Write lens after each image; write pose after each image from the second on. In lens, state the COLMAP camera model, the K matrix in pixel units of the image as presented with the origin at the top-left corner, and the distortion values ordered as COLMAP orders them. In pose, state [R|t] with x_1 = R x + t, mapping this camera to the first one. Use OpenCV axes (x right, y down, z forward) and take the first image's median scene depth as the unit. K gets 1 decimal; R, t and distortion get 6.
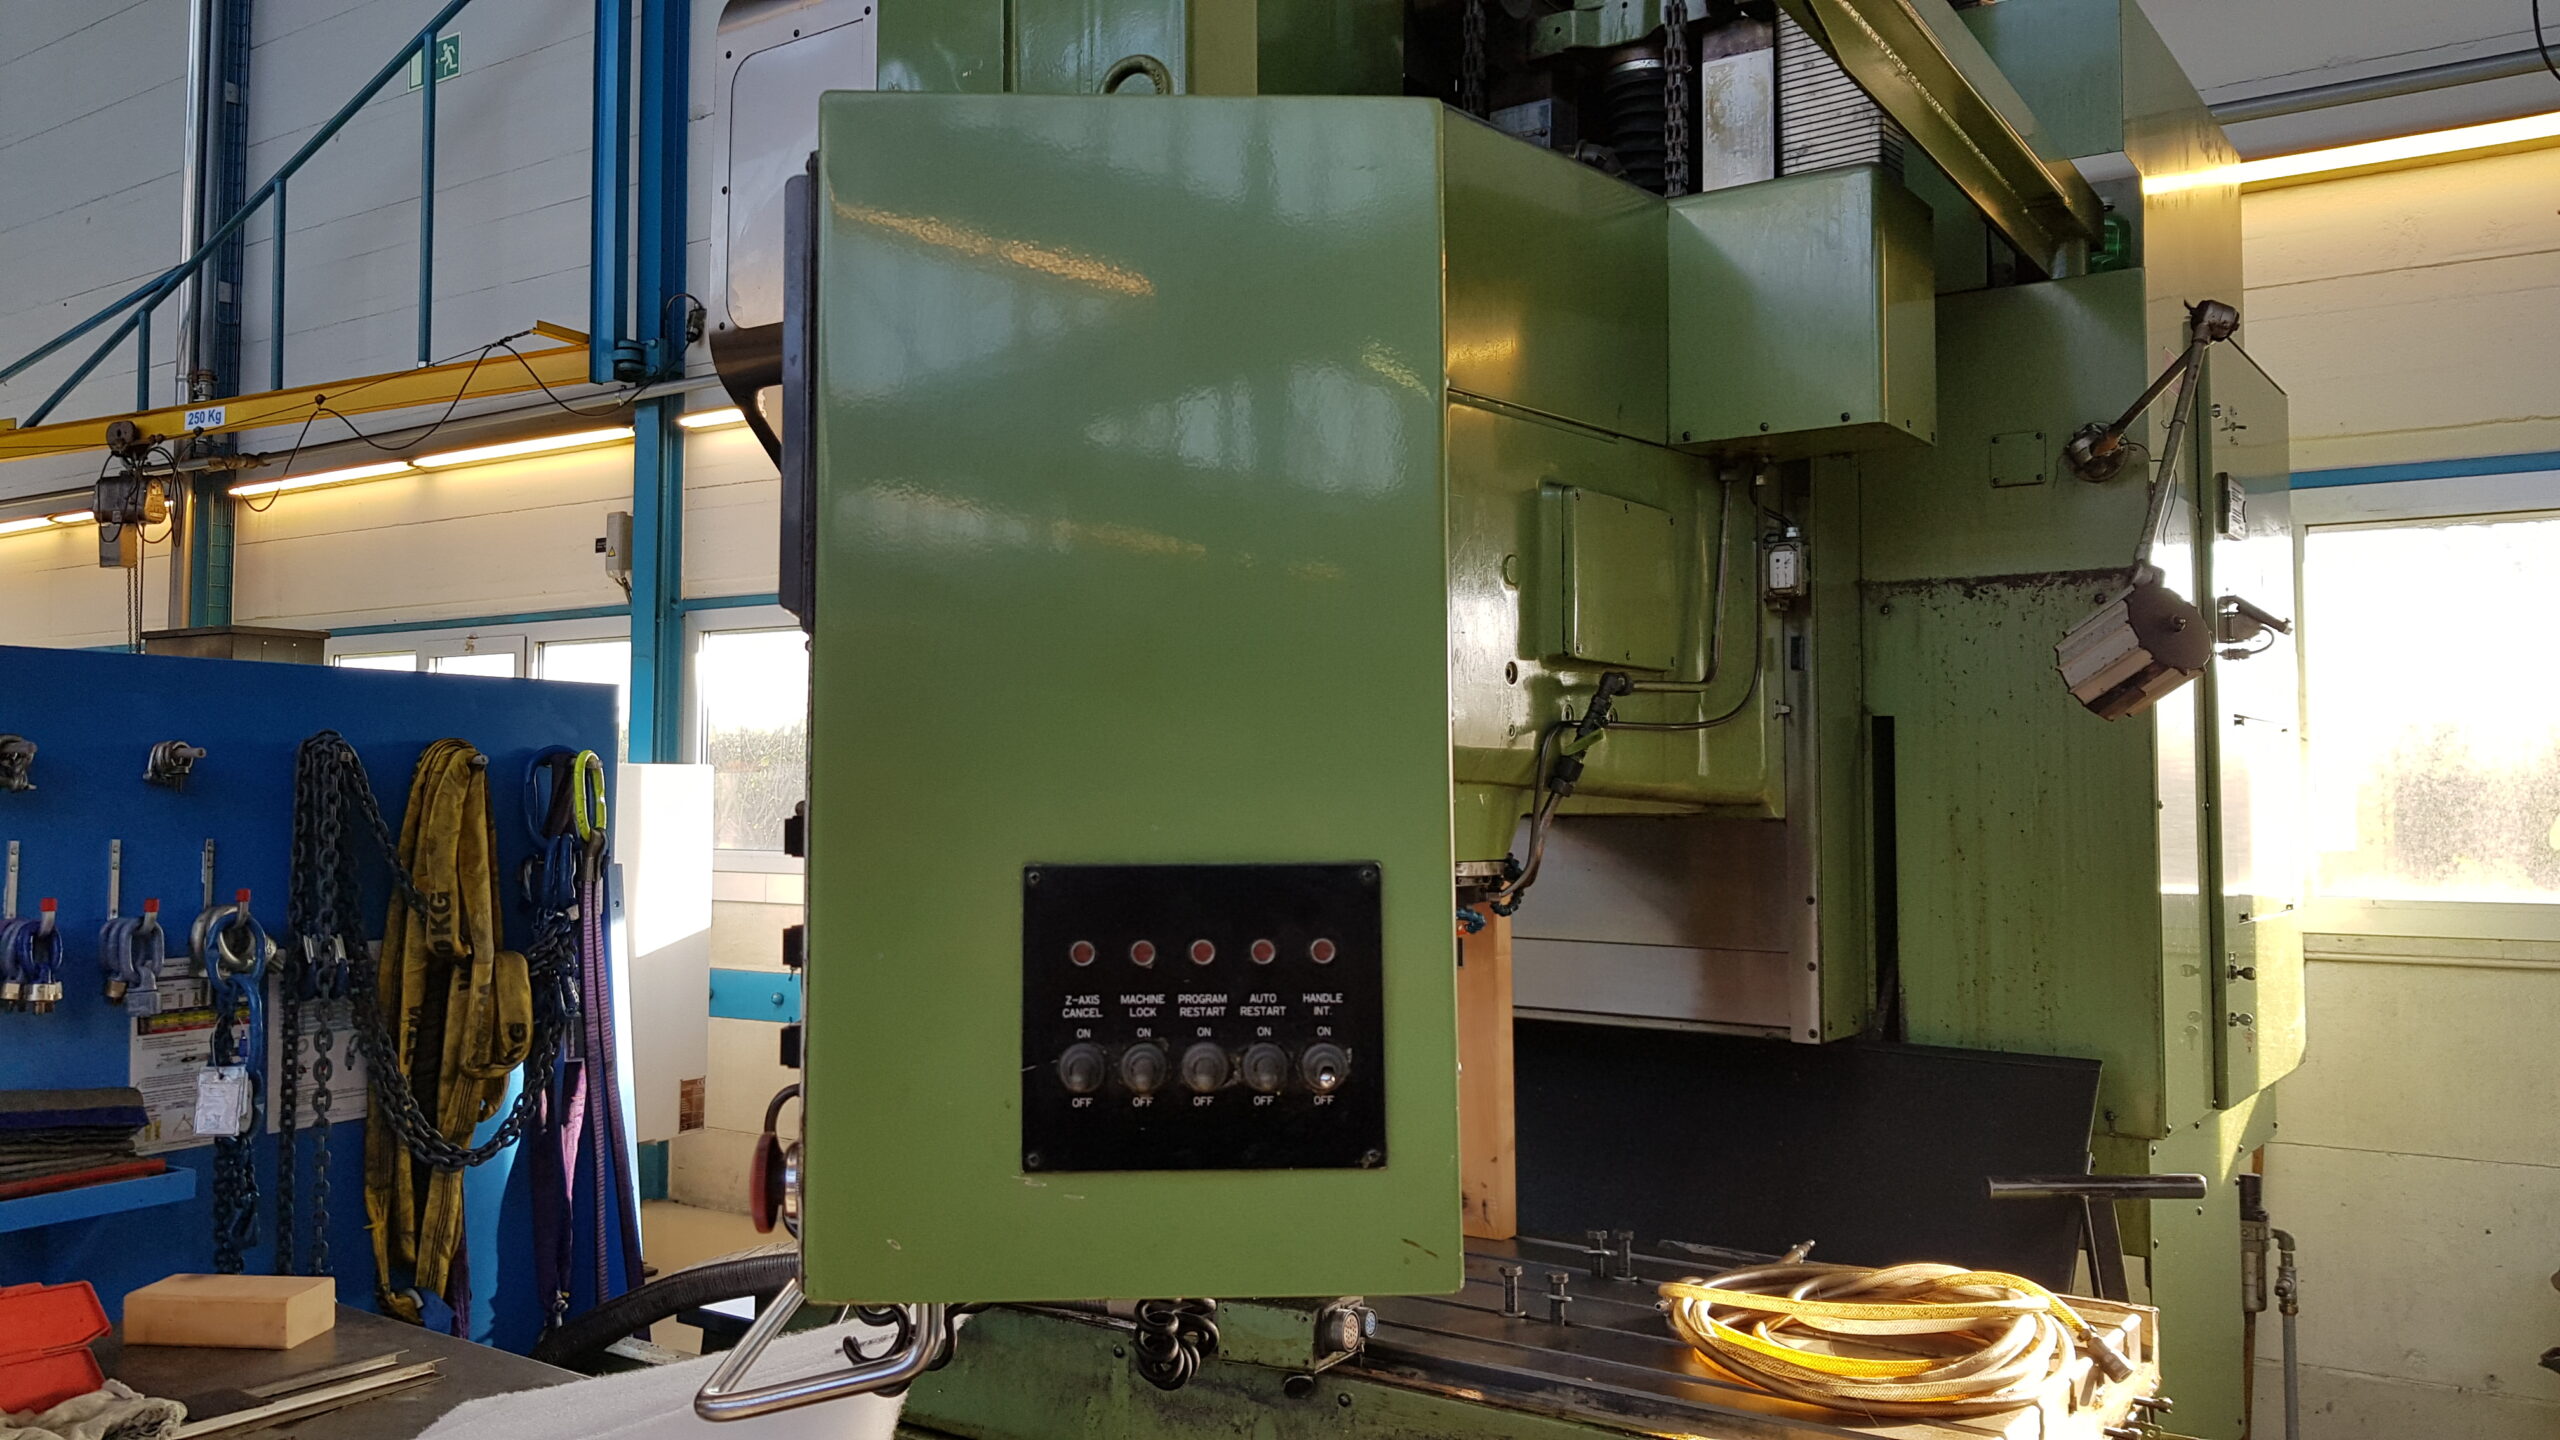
lens RADIAL K [[2023.7, 0, 1283.4], [0, 2023.7, 712.4], [0, 0, 1]] dist [0.028811, -0.042524]
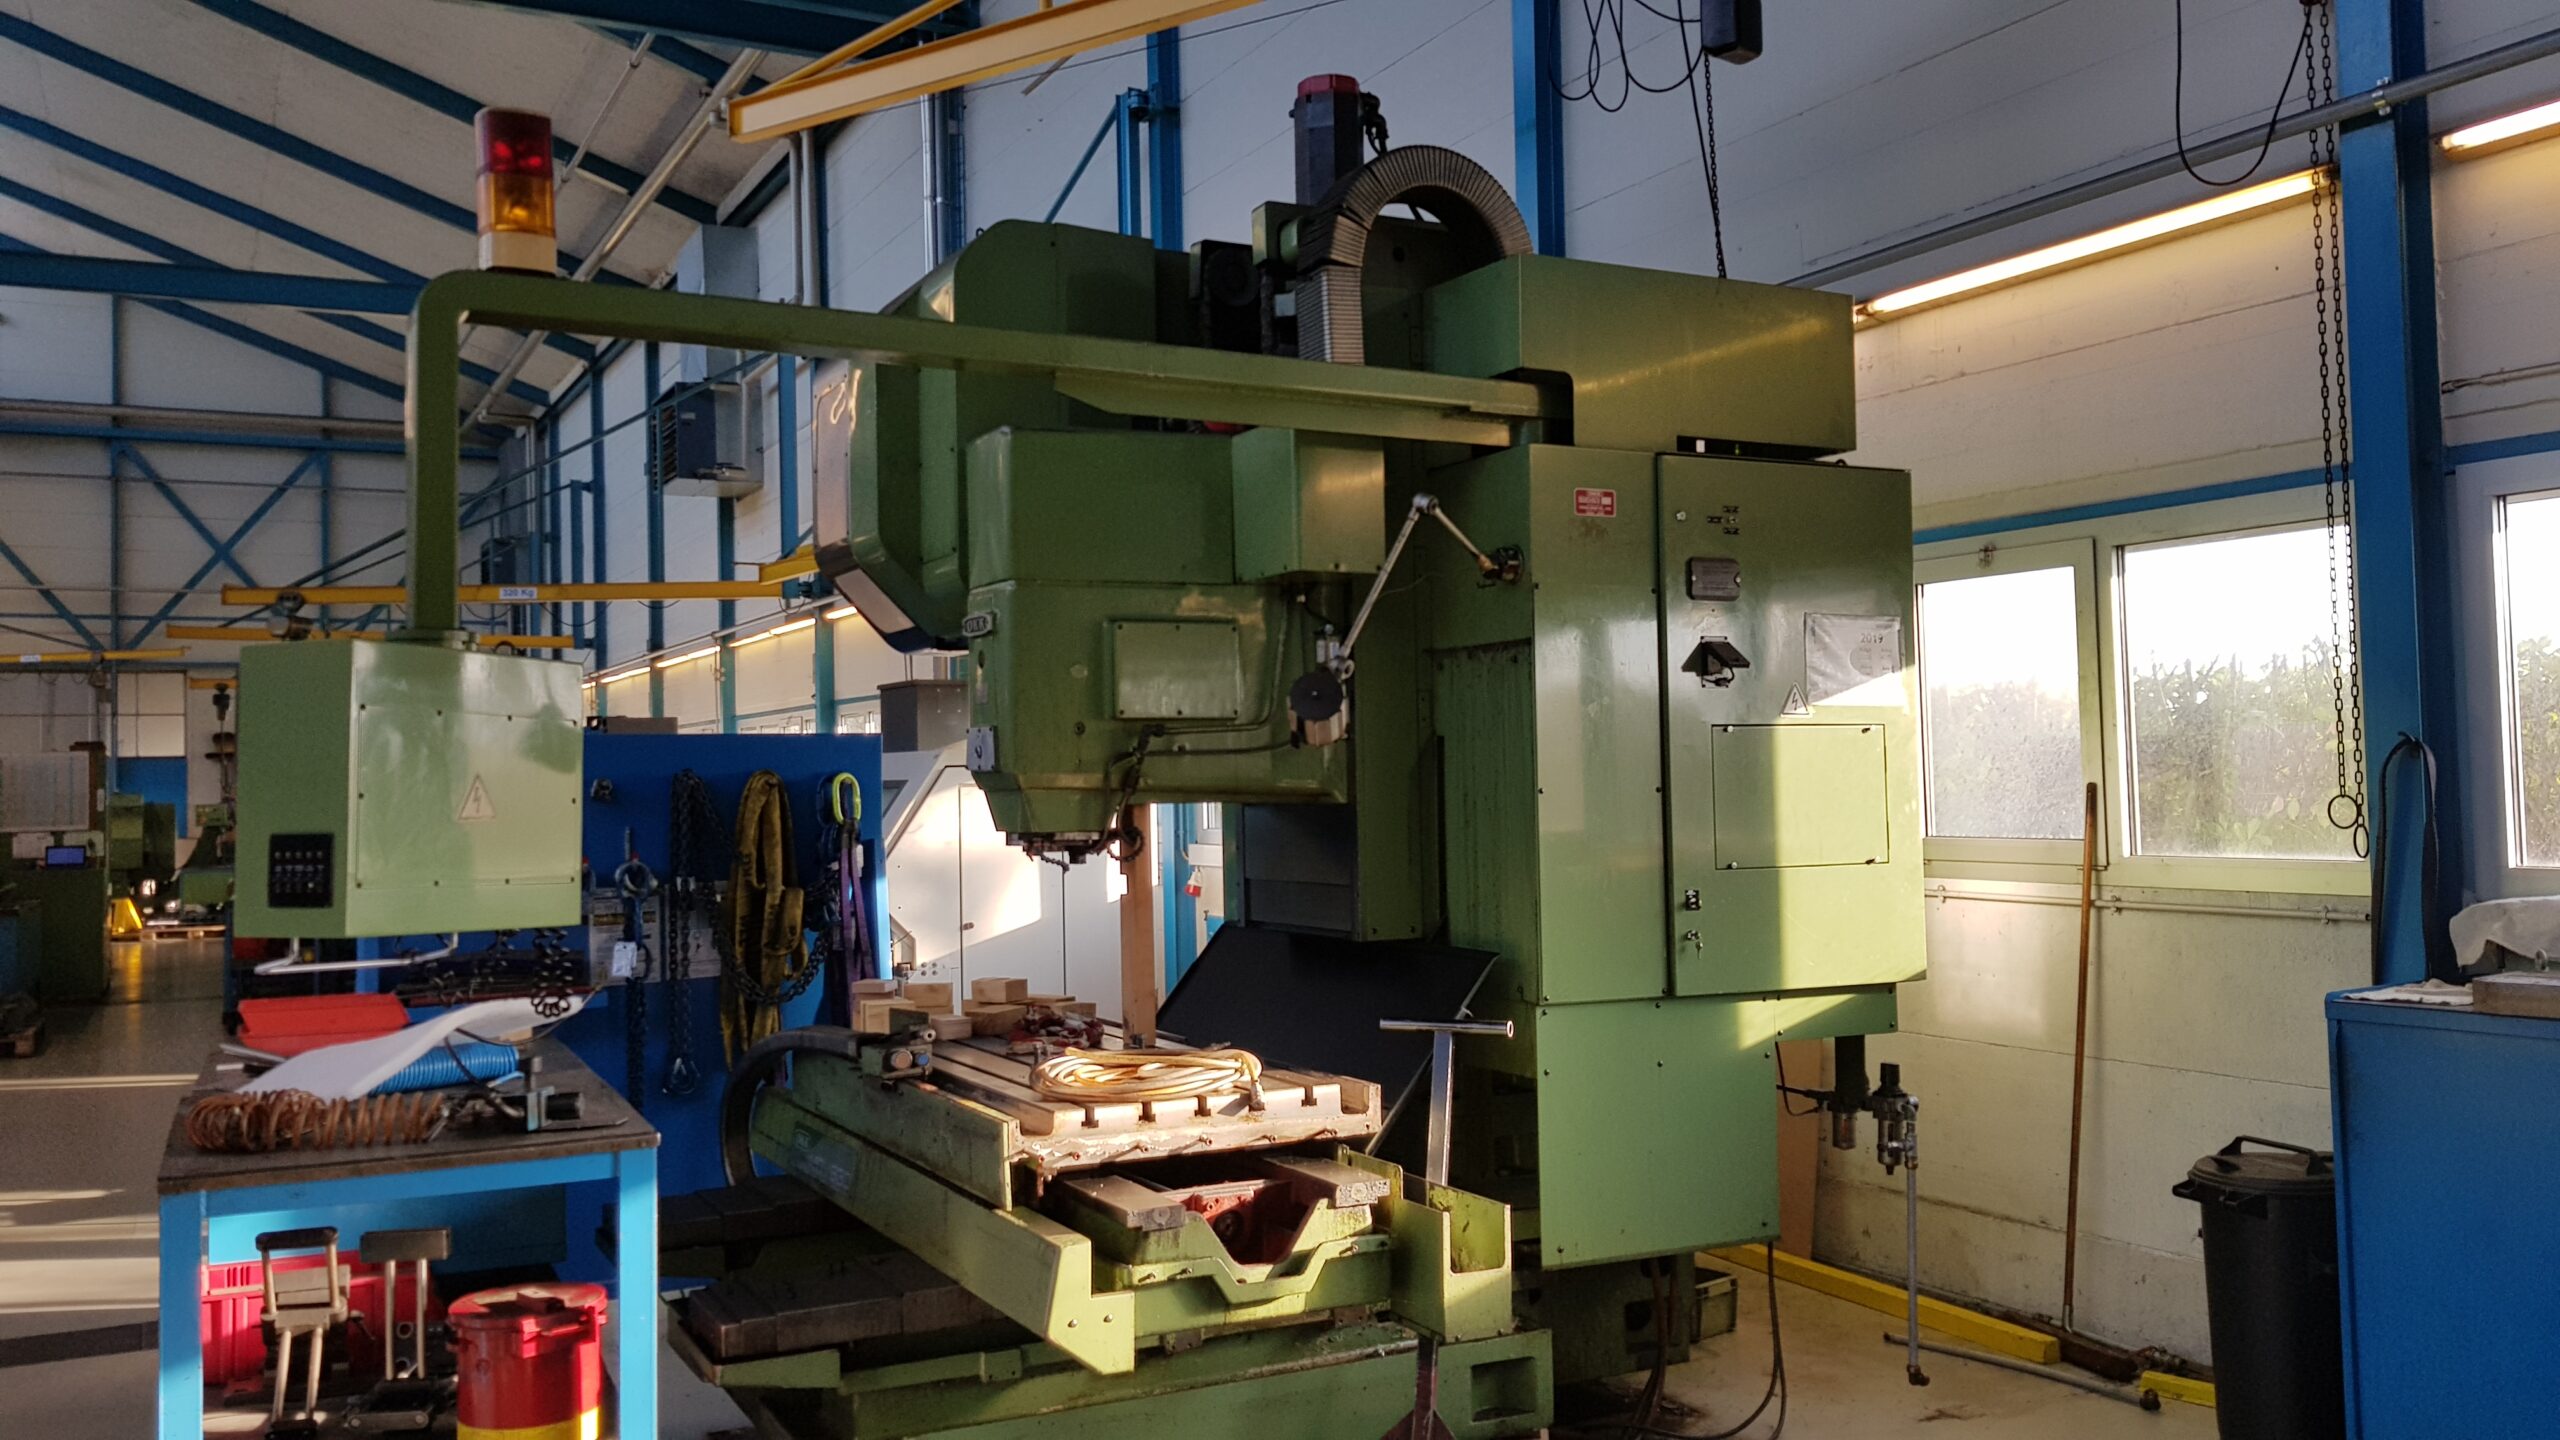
lens RADIAL K [[2023.7, 0, 1223.5], [0, 2023.7, 692.2], [0, 0, 1]] dist [0.028811, -0.042524]
pose [[0.884627, -0.041198, -0.464475, 0.882767], [0.042097, 0.999078, -0.008440, -0.025817], [0.464394, -0.012087, 0.885546, -0.455224]]
